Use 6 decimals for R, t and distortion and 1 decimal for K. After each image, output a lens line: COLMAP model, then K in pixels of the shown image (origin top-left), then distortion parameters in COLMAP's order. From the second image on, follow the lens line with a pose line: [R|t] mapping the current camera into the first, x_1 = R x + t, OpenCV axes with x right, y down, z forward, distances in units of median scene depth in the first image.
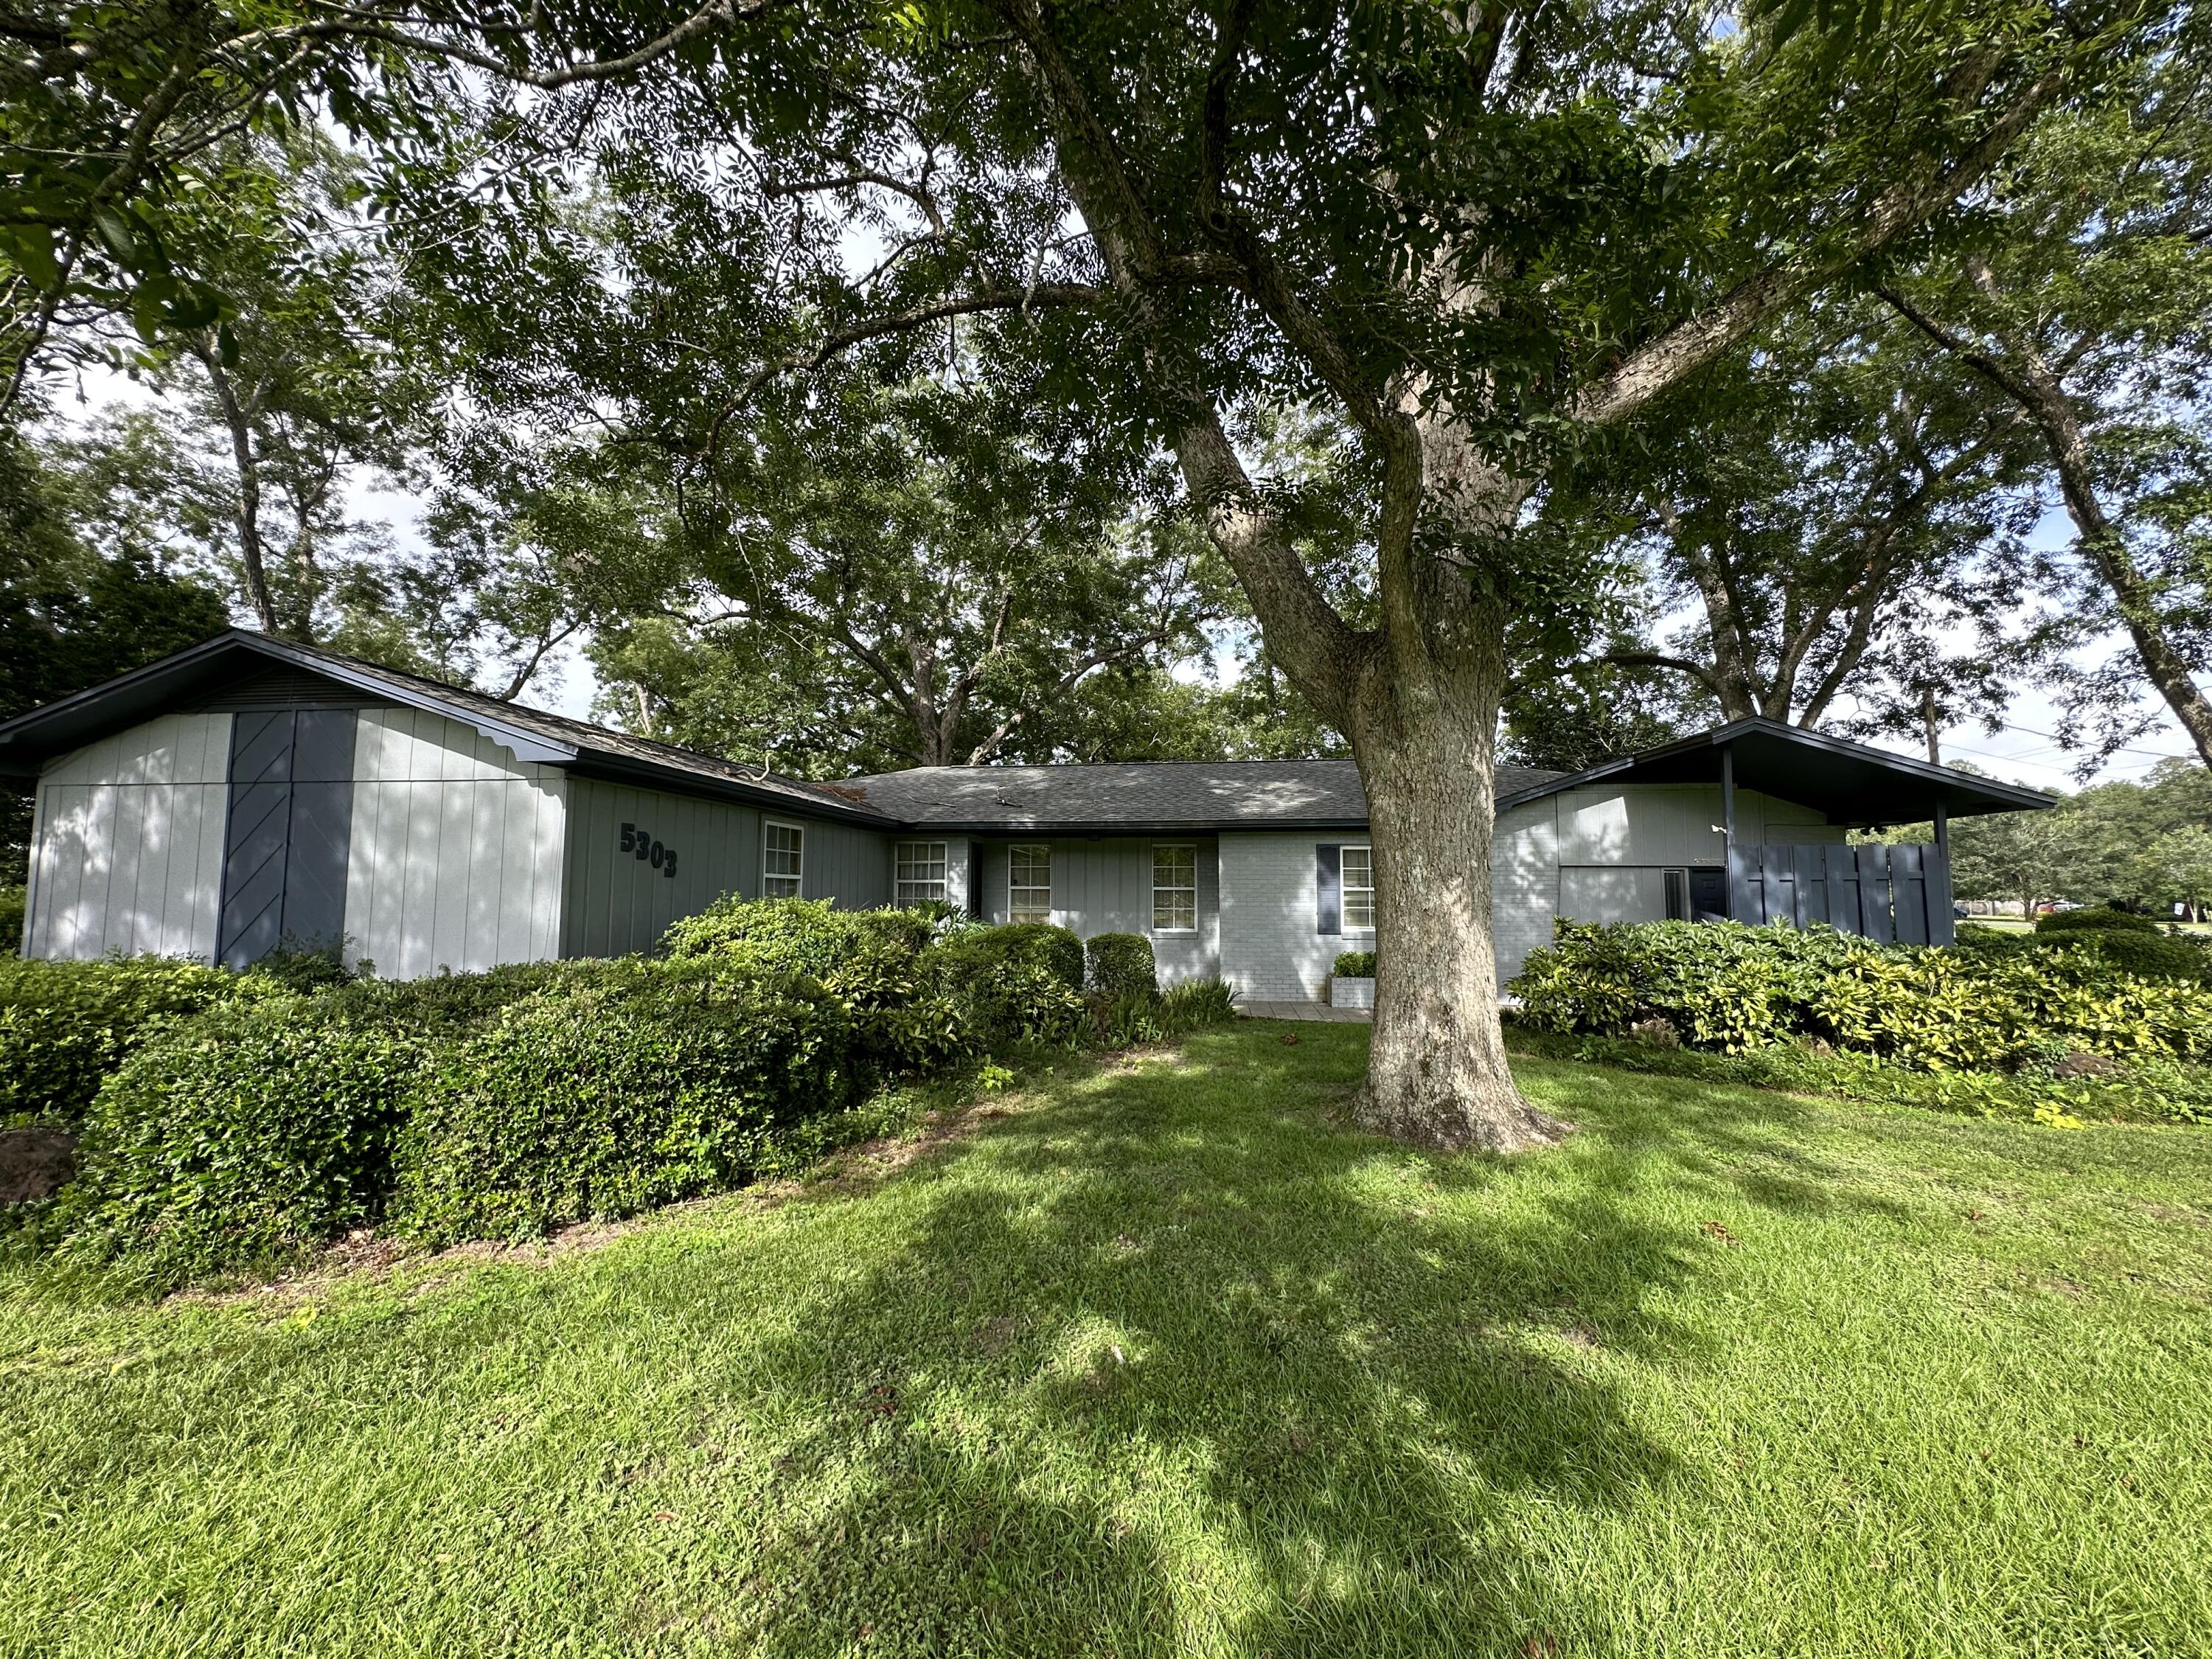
lens RADIAL K [[877.3, 0, 1106.0], [0, 877.3, 829.5], [0, 0, 1]] dist [-0.006826, 0.000902]
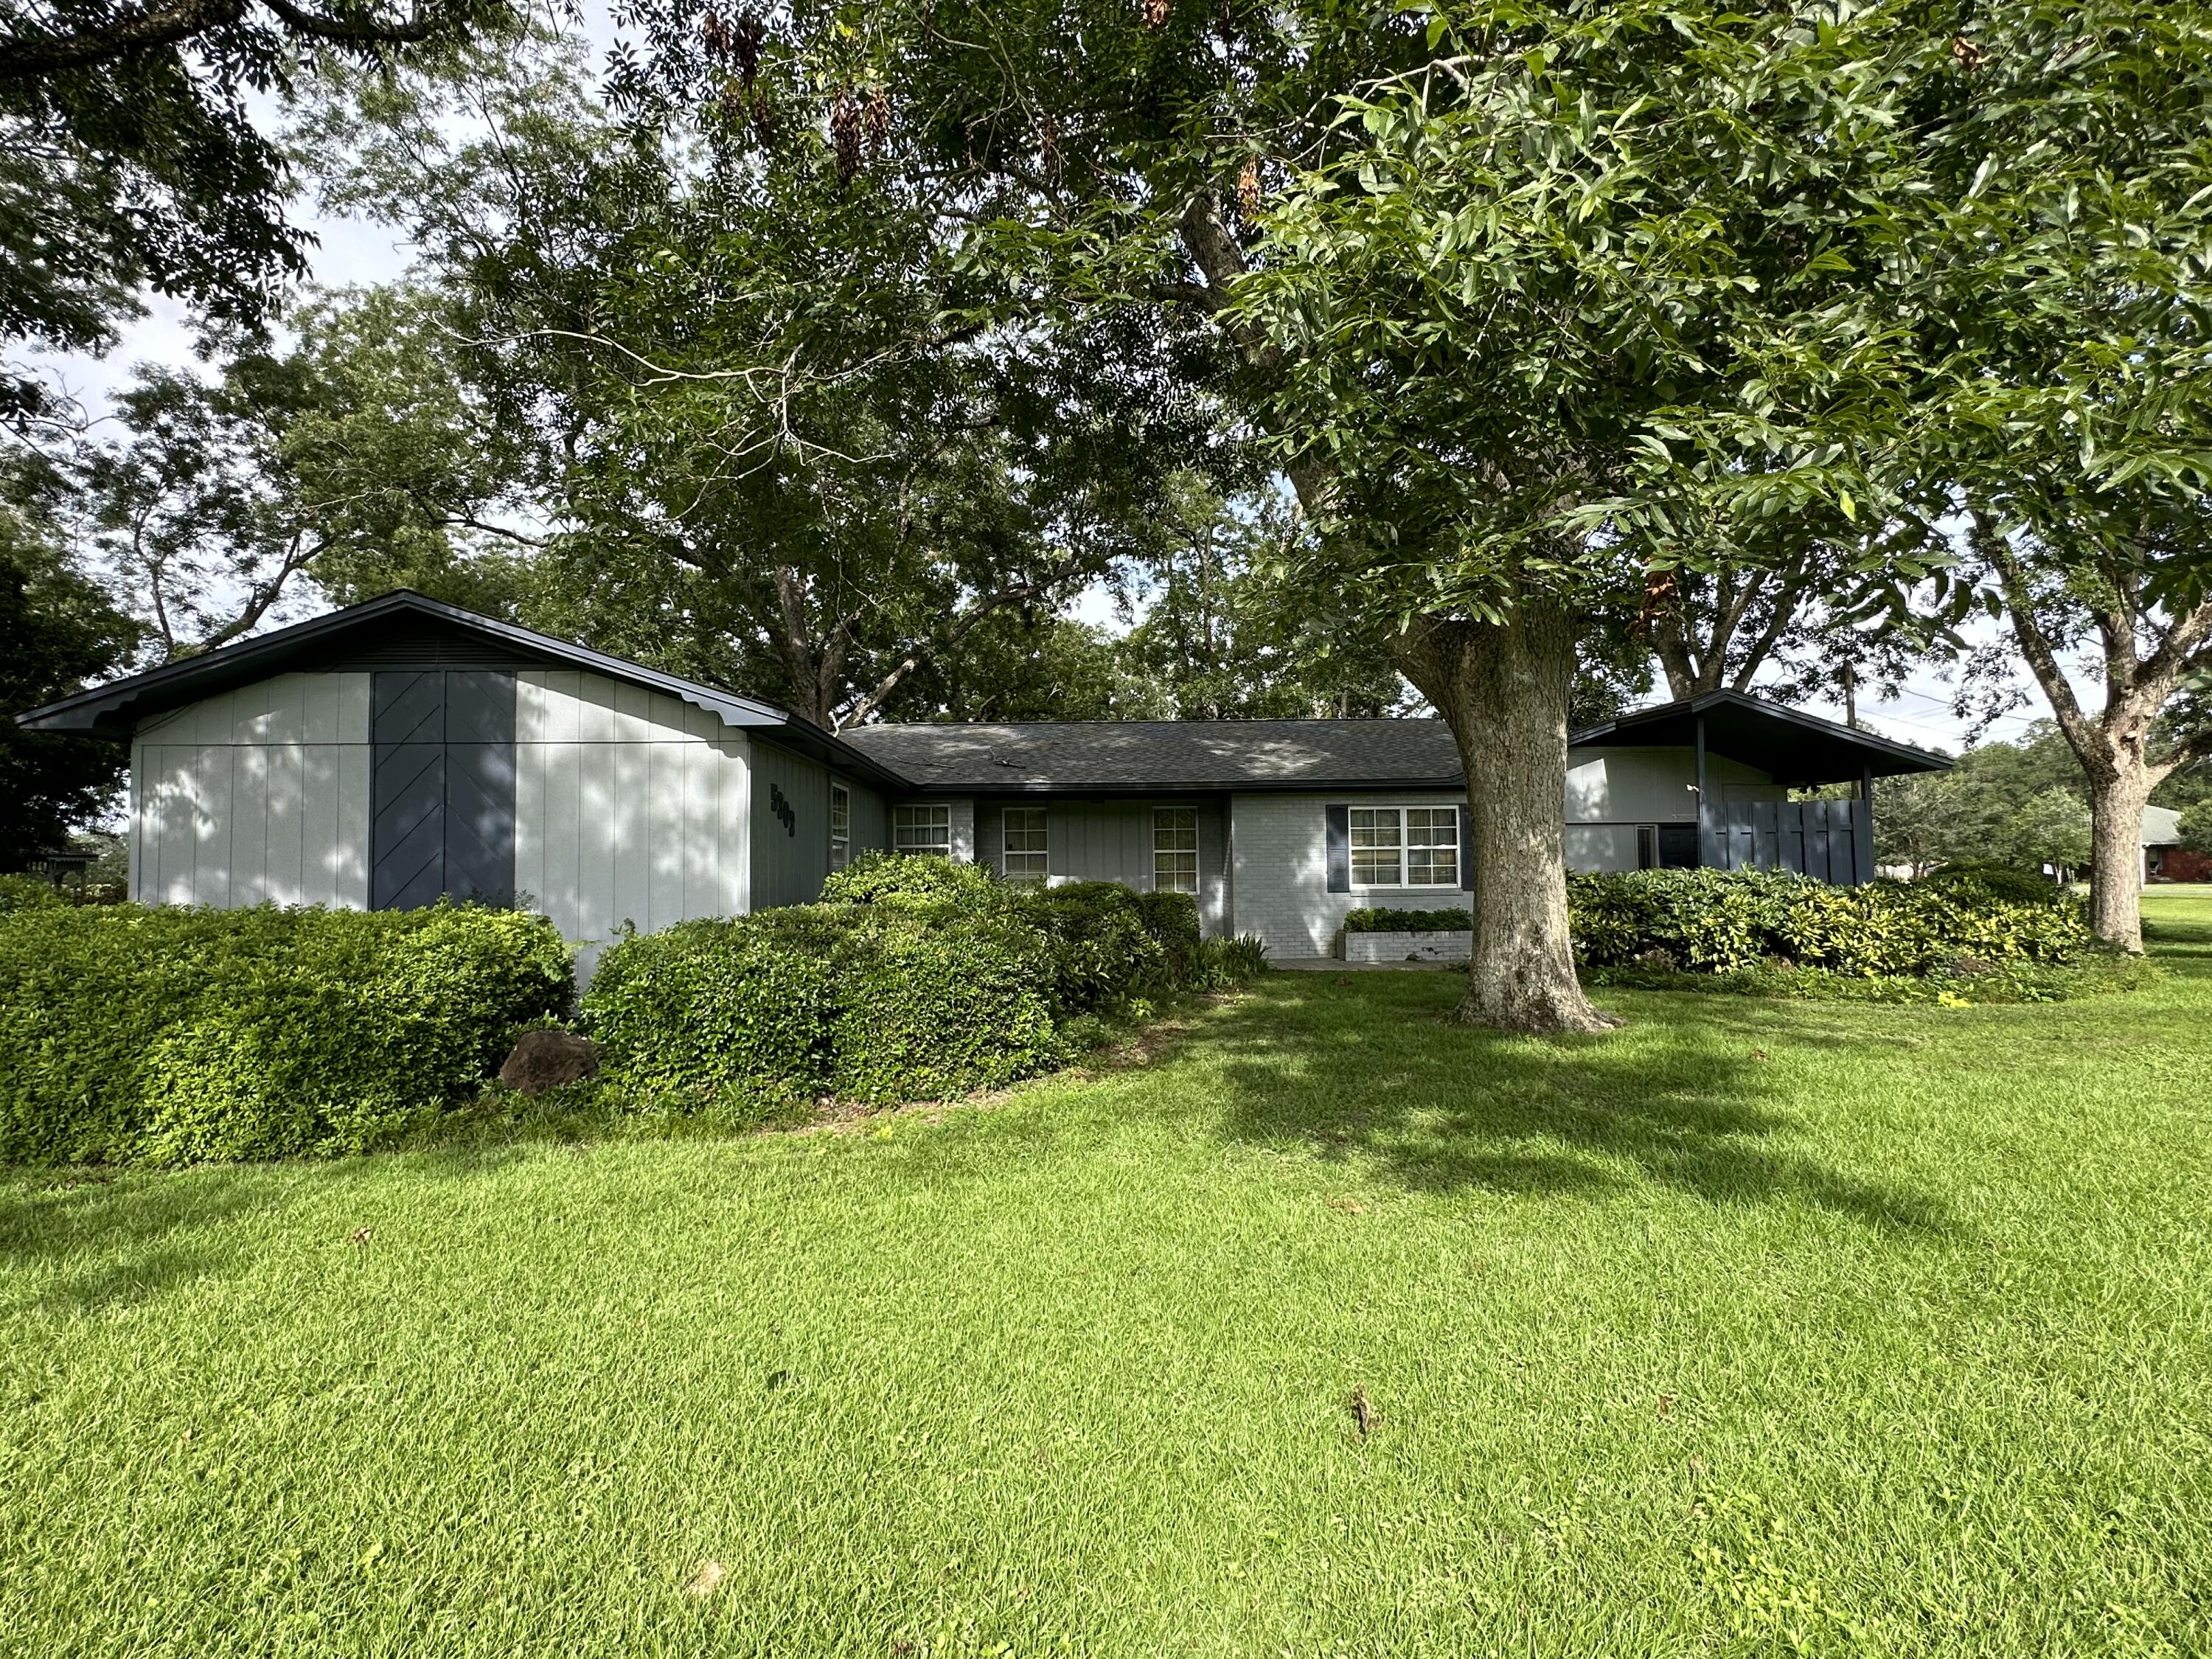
lens RADIAL K [[1070.1, 0, 1101.8], [0, 1070.1, 837.1], [0, 0, 1]] dist [-0.007942, -0.000237]
pose [[0.986961, -0.010648, 0.160607, -0.356640], [0.004528, 0.999251, 0.038428, 0.008941], [-0.160896, -0.037200, 0.986270, -0.305821]]
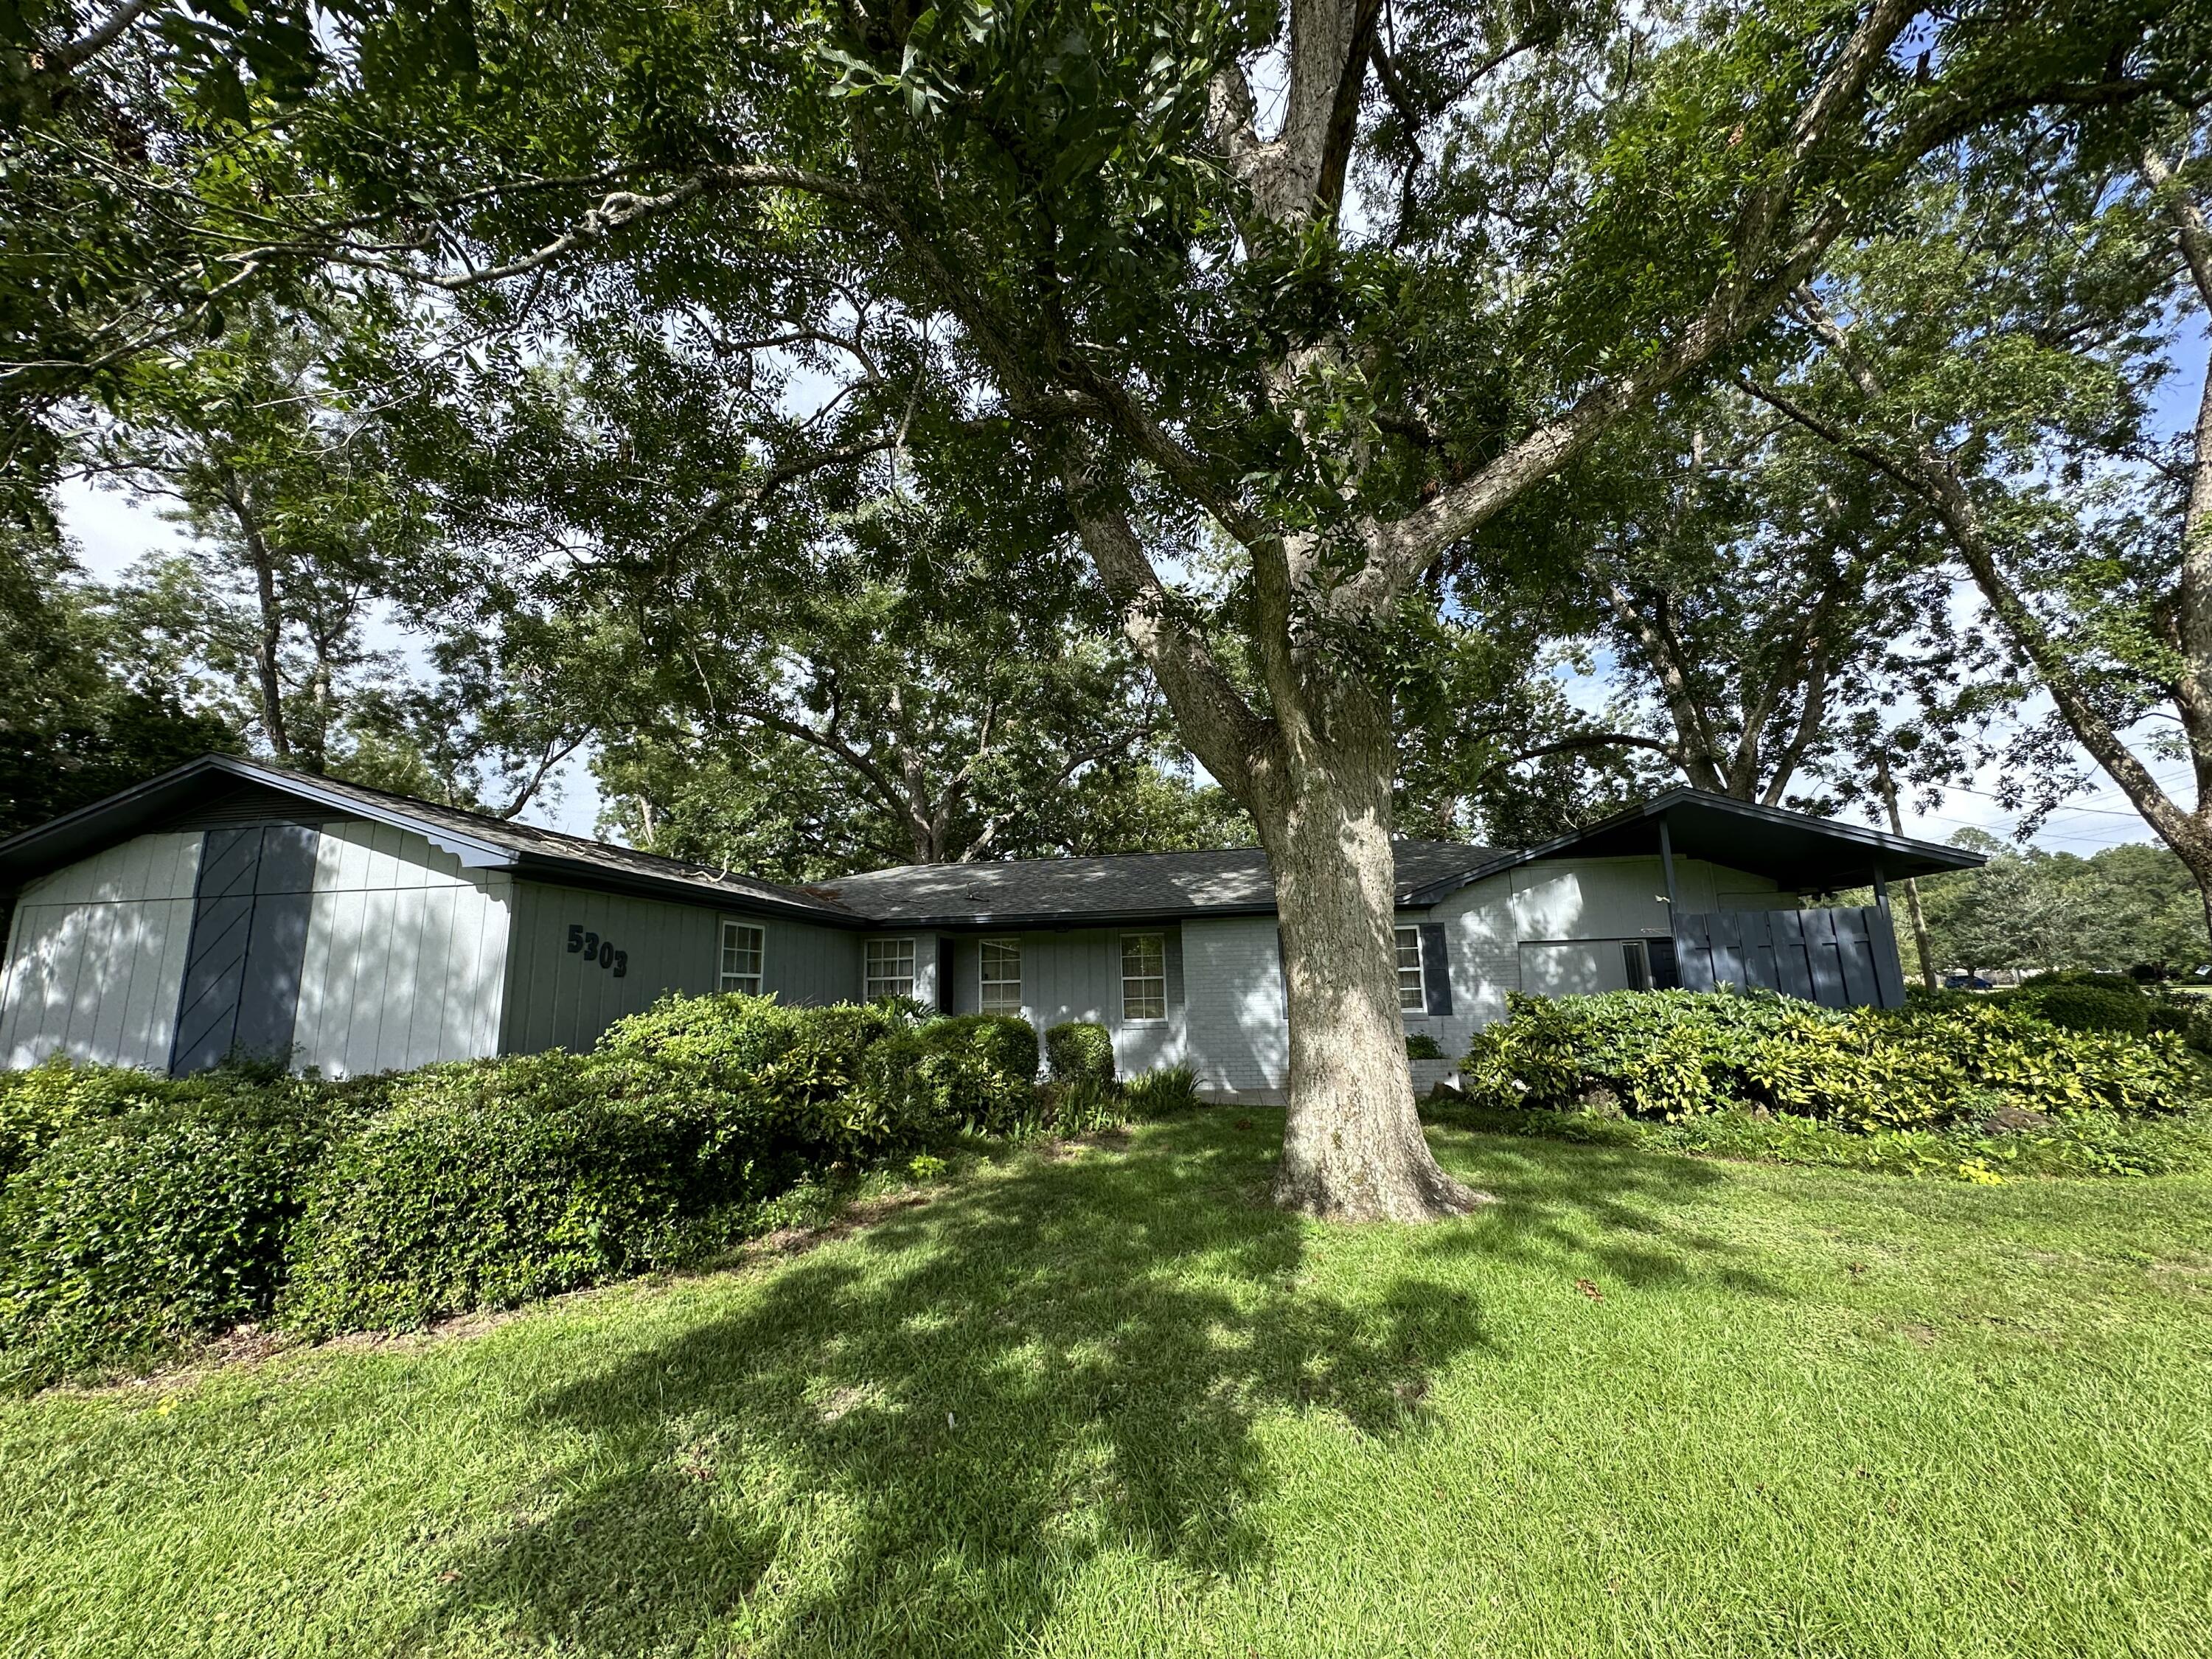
lens RADIAL K [[877.3, 0, 1106.0], [0, 877.3, 829.5], [0, 0, 1]] dist [-0.006826, 0.000902]
pose [[0.999424, -0.033076, -0.007561, 0.090064], [0.032034, 0.993301, -0.111028, 0.015403], [0.011183, 0.110722, 0.993789, -0.032540]]
